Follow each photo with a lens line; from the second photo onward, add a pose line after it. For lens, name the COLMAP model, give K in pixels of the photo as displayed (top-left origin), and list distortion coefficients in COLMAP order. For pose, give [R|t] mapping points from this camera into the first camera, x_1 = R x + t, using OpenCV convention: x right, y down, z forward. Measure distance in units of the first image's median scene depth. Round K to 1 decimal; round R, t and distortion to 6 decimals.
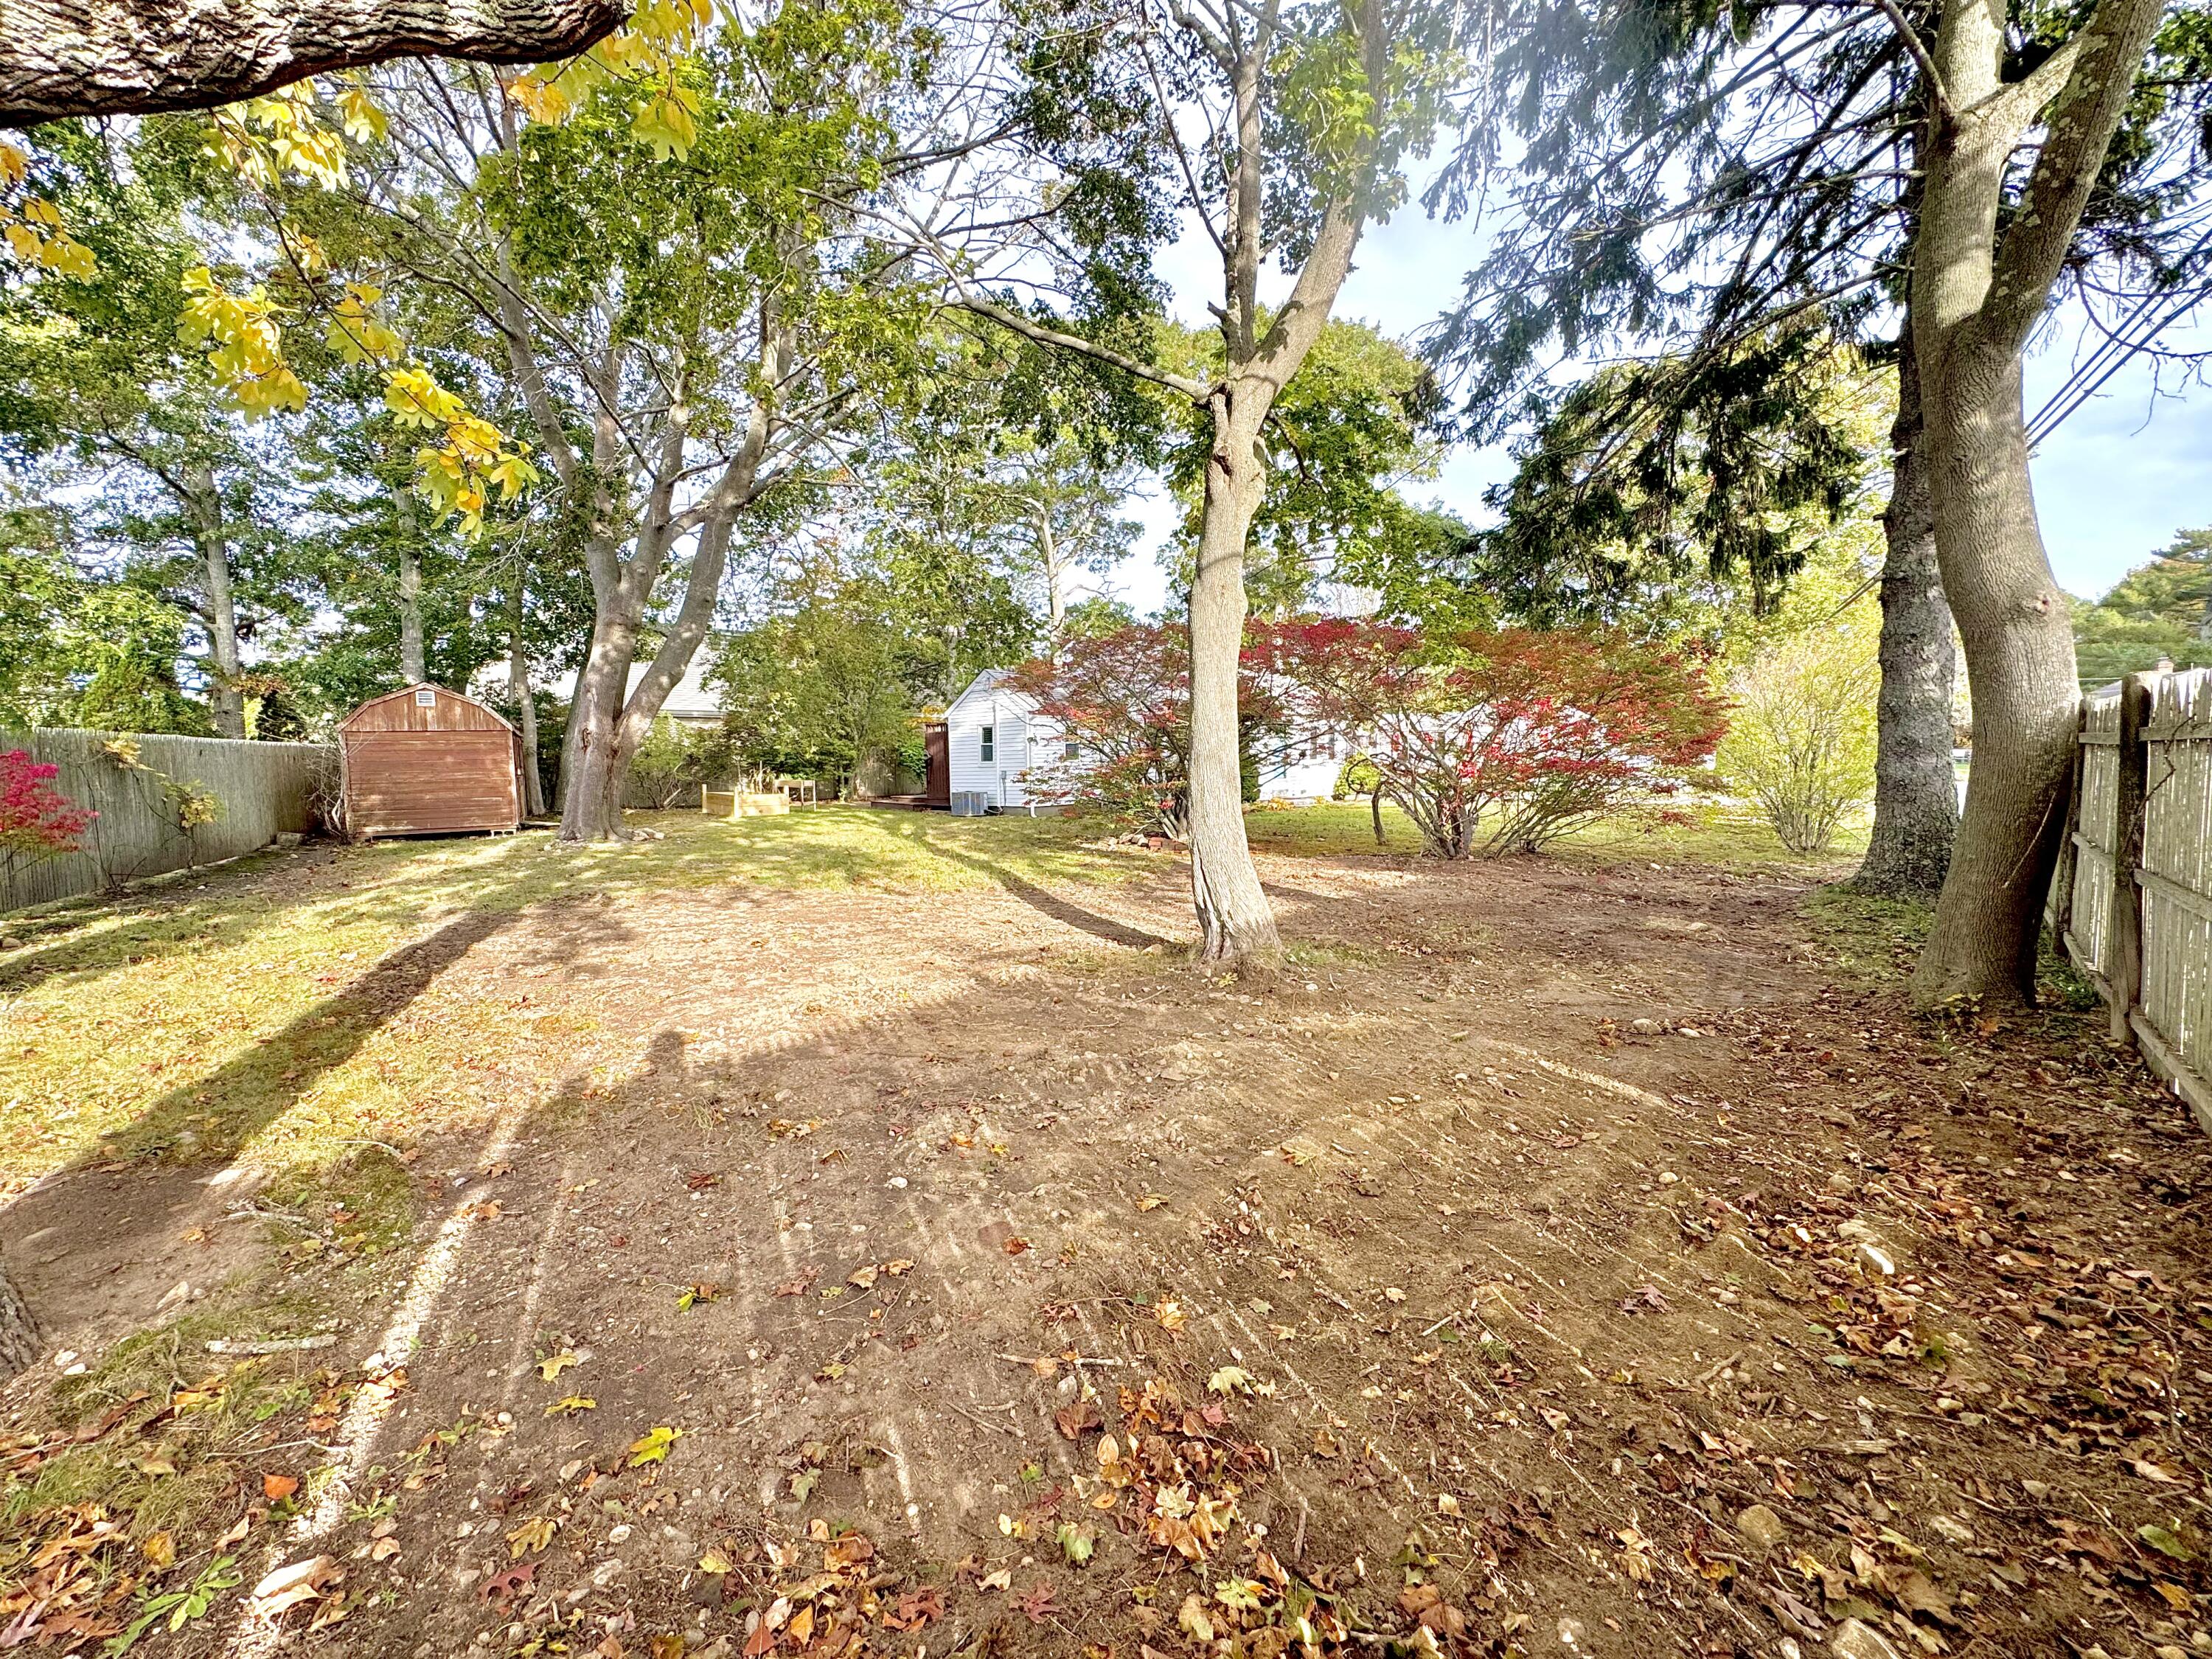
lens RADIAL K [[881.8, 0, 1099.4], [0, 881.8, 827.6], [0, 0, 1]] dist [-0.003228, 0.000372]
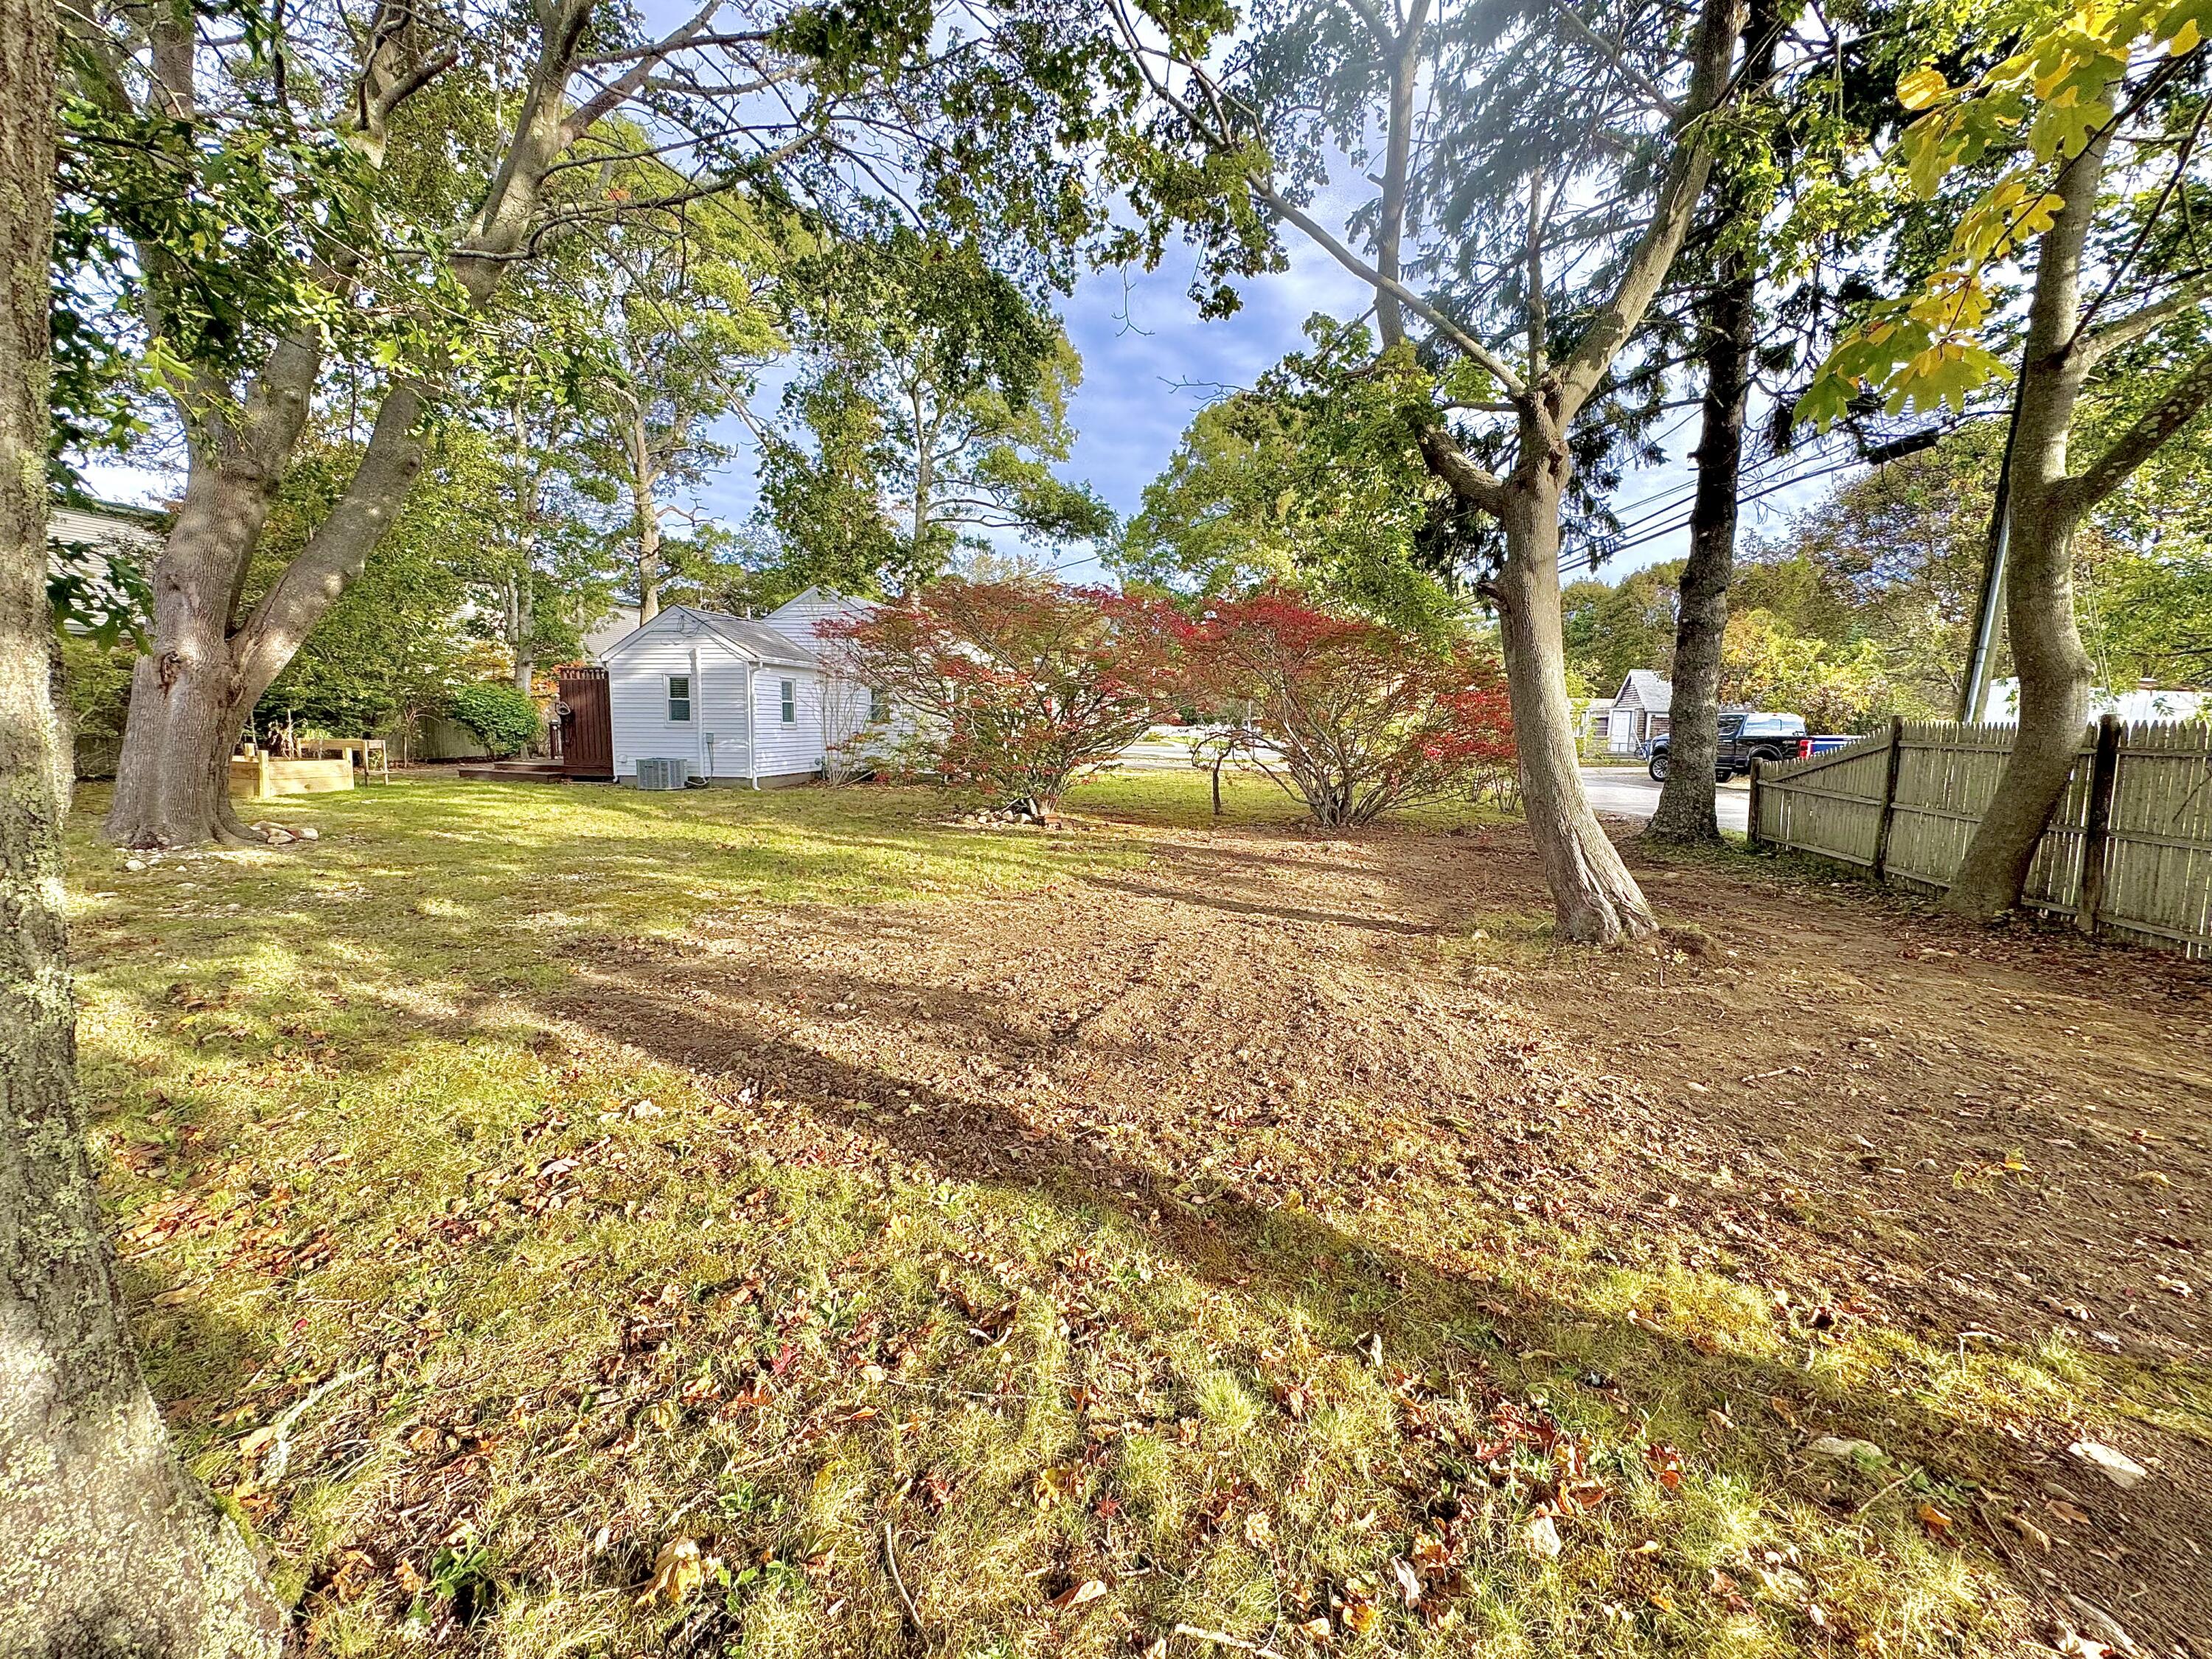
lens RADIAL K [[881.8, 0, 1099.6], [0, 881.8, 831.6], [0, 0, 1]] dist [-0.003228, 0.000372]
pose [[0.836041, -0.039667, 0.547232, -0.658250], [0.013066, 0.998540, 0.052418, -0.030639], [-0.548512, -0.036673, 0.835338, 0.306399]]
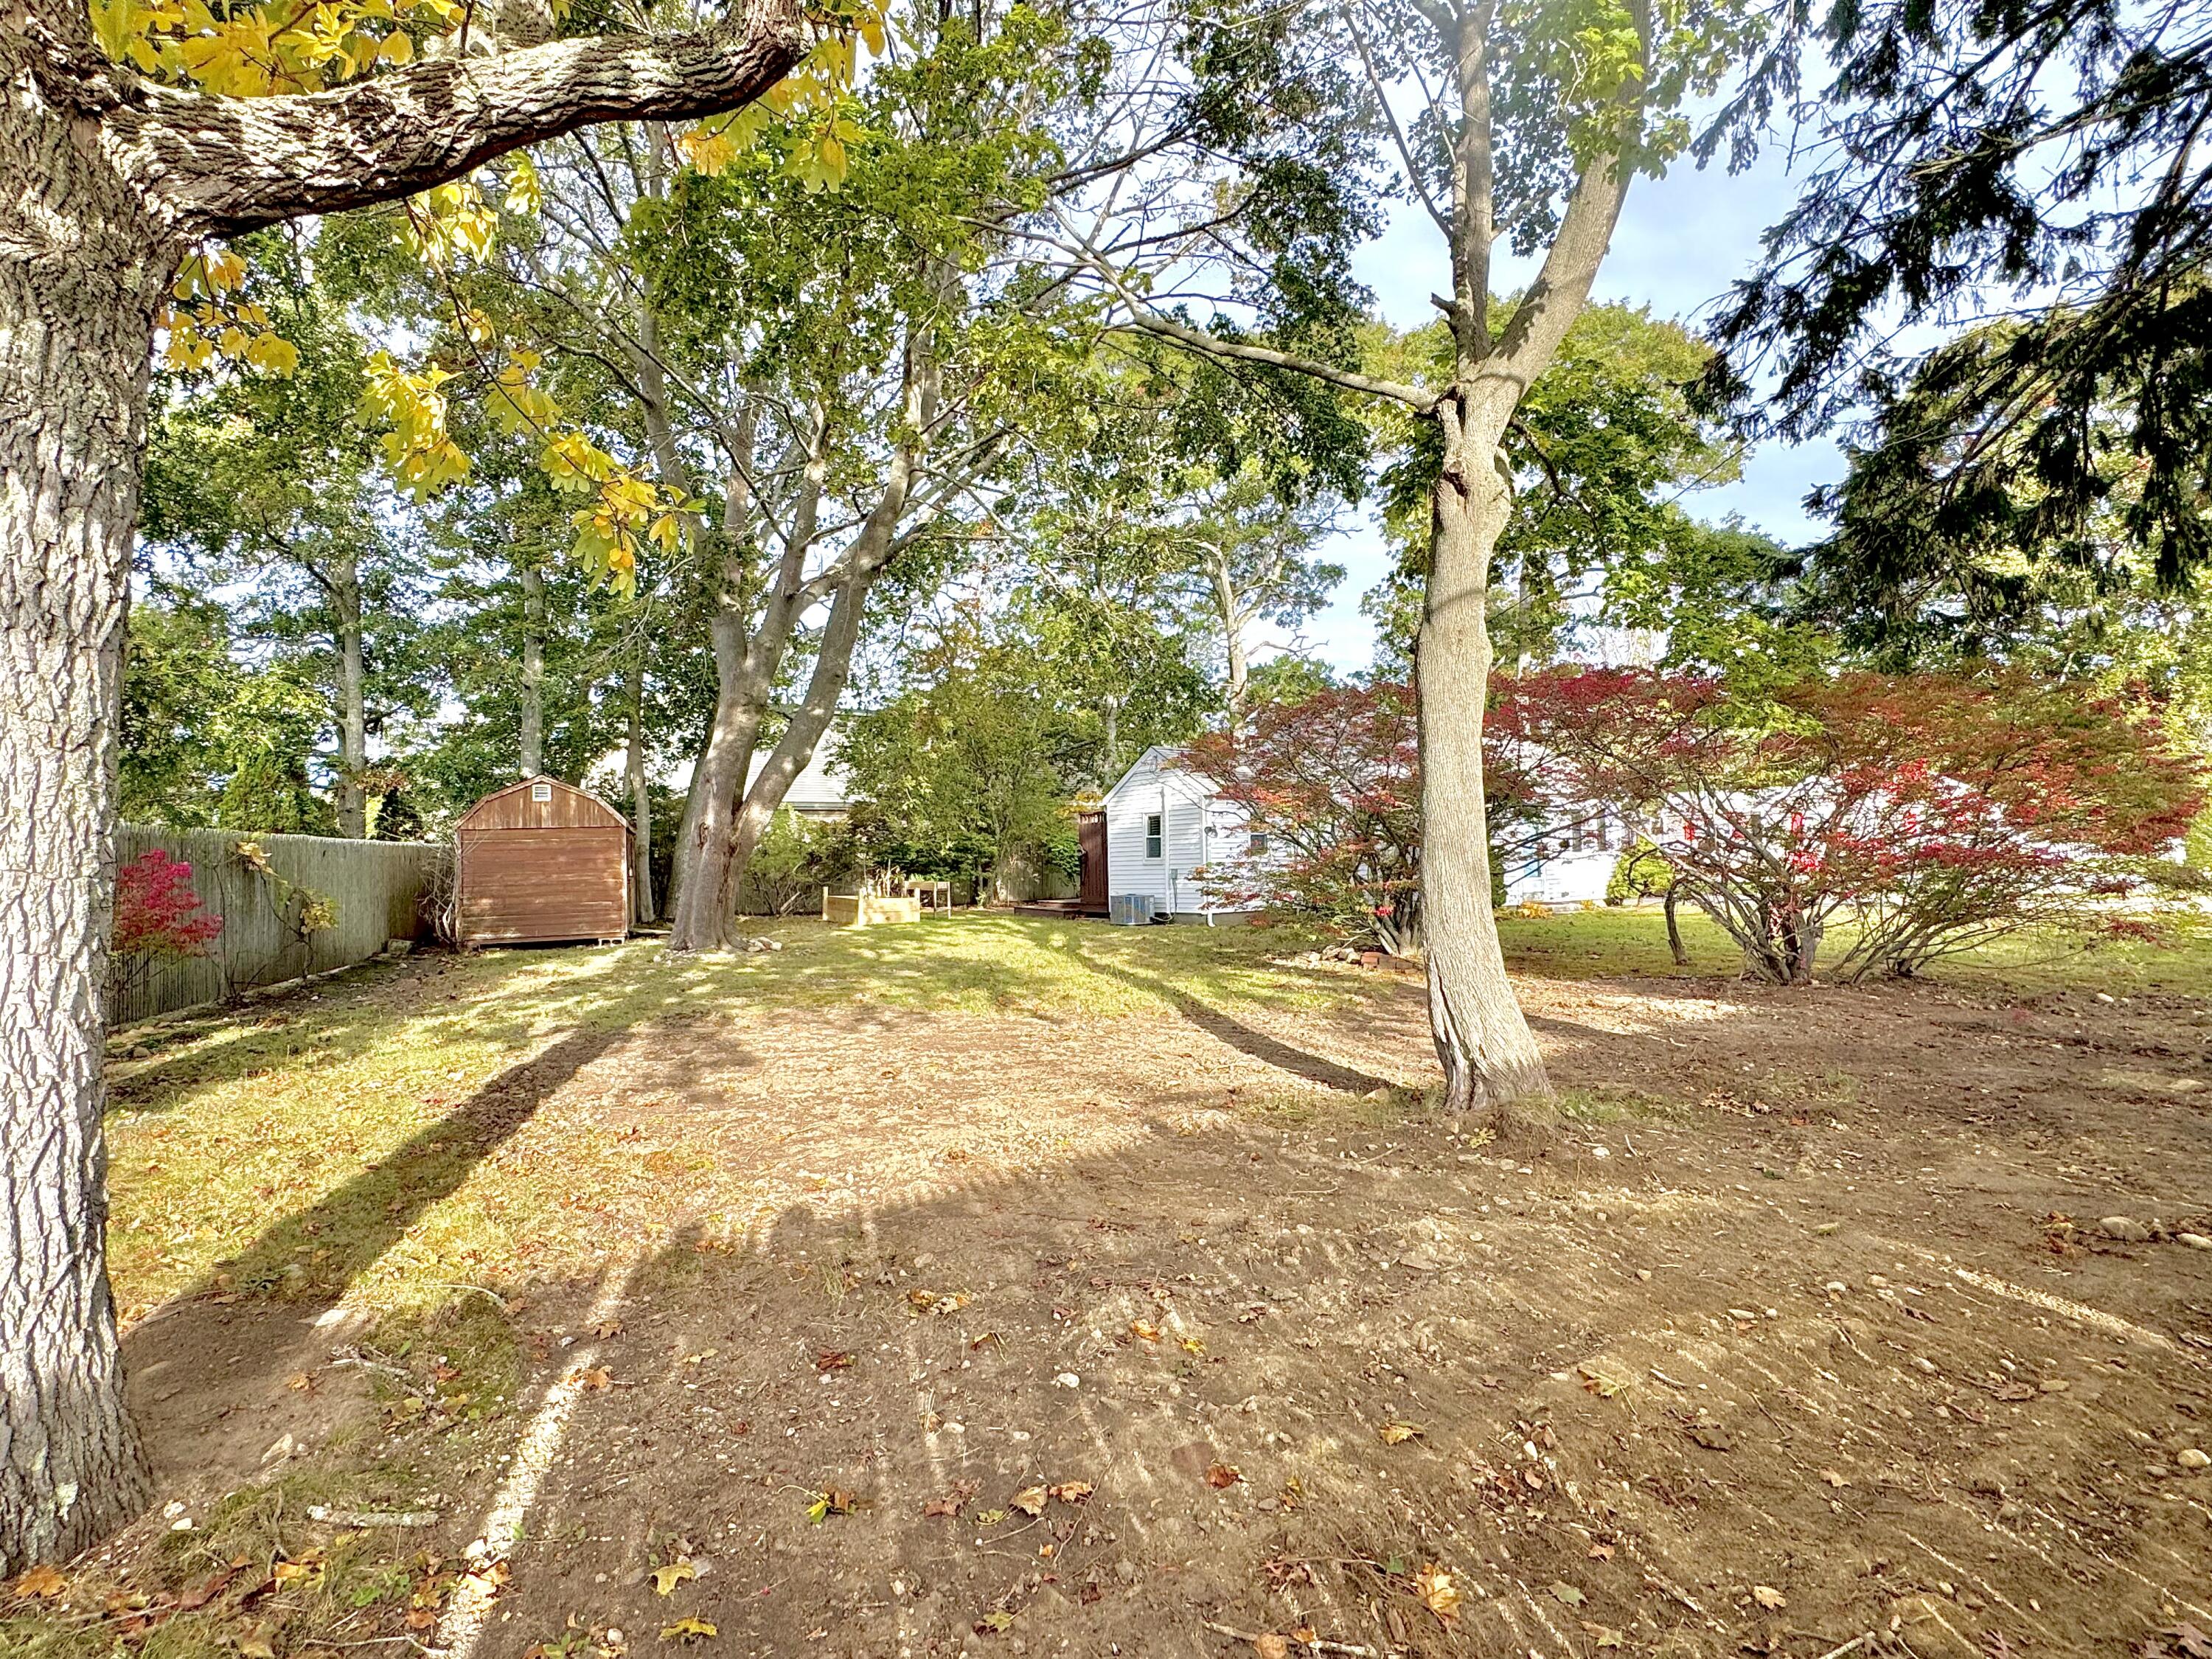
lens RADIAL K [[1091.9, 0, 1098.7], [0, 1091.9, 829.3], [0, 0, 1]] dist [-0.004246, 0.001099]
pose [[0.985059, -0.012062, -0.171795, -0.010265], [-0.005519, 0.994821, -0.101490, 0.004138], [0.172129, 0.100921, 0.979891, -0.000819]]
